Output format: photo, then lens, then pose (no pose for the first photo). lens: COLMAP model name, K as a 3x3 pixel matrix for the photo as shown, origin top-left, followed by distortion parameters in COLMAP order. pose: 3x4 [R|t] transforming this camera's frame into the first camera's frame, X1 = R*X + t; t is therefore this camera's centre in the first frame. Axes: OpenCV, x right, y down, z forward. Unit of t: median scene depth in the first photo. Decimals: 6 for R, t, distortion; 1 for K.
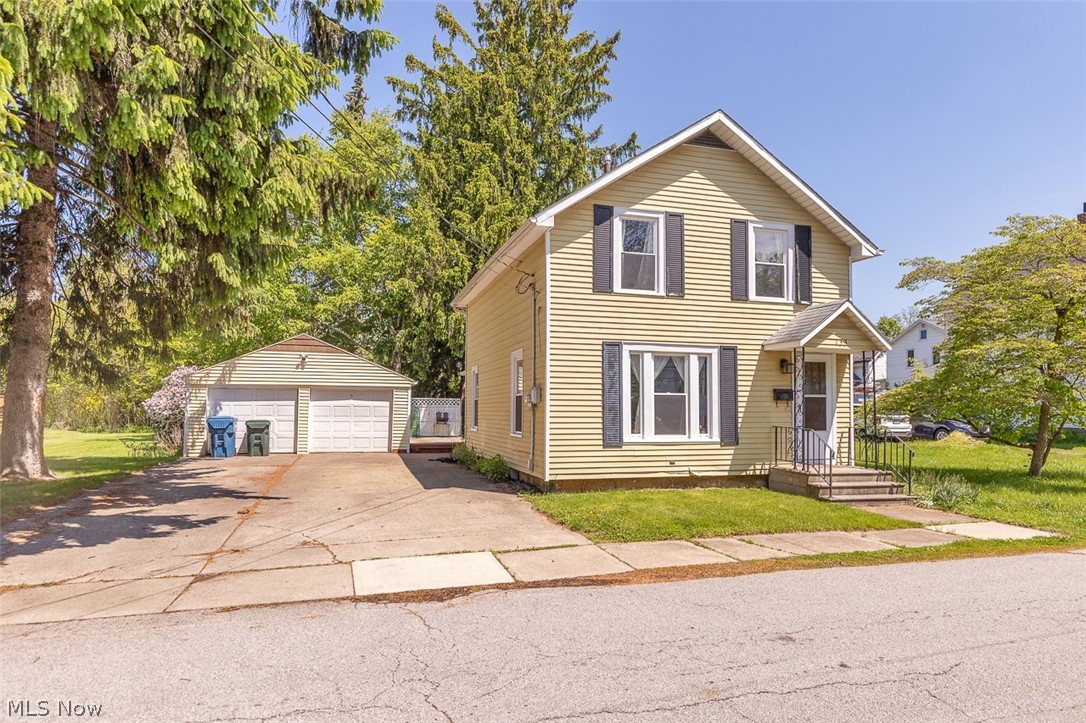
lens RADIAL K [[647.9, 0, 543.8], [0, 647.9, 366.4], [0, 0, 1]] dist [-0.001494, -0.000108]
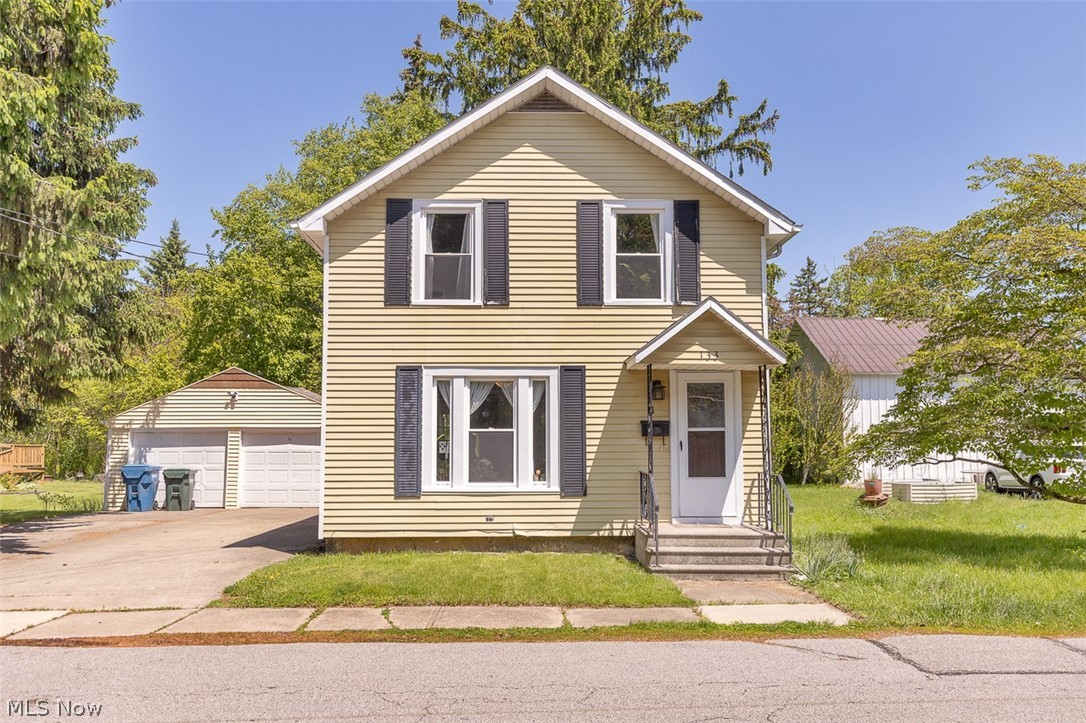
lens RADIAL K [[862.9, 0, 543.2], [0, 862.9, 360.1], [0, 0, 1]] dist [-0.002073, 0.001341]
pose [[0.966891, -0.037055, -0.252483, 0.511830], [0.025343, 0.998453, -0.049484, 0.011339], [0.253926, 0.041447, 0.966335, 0.006935]]
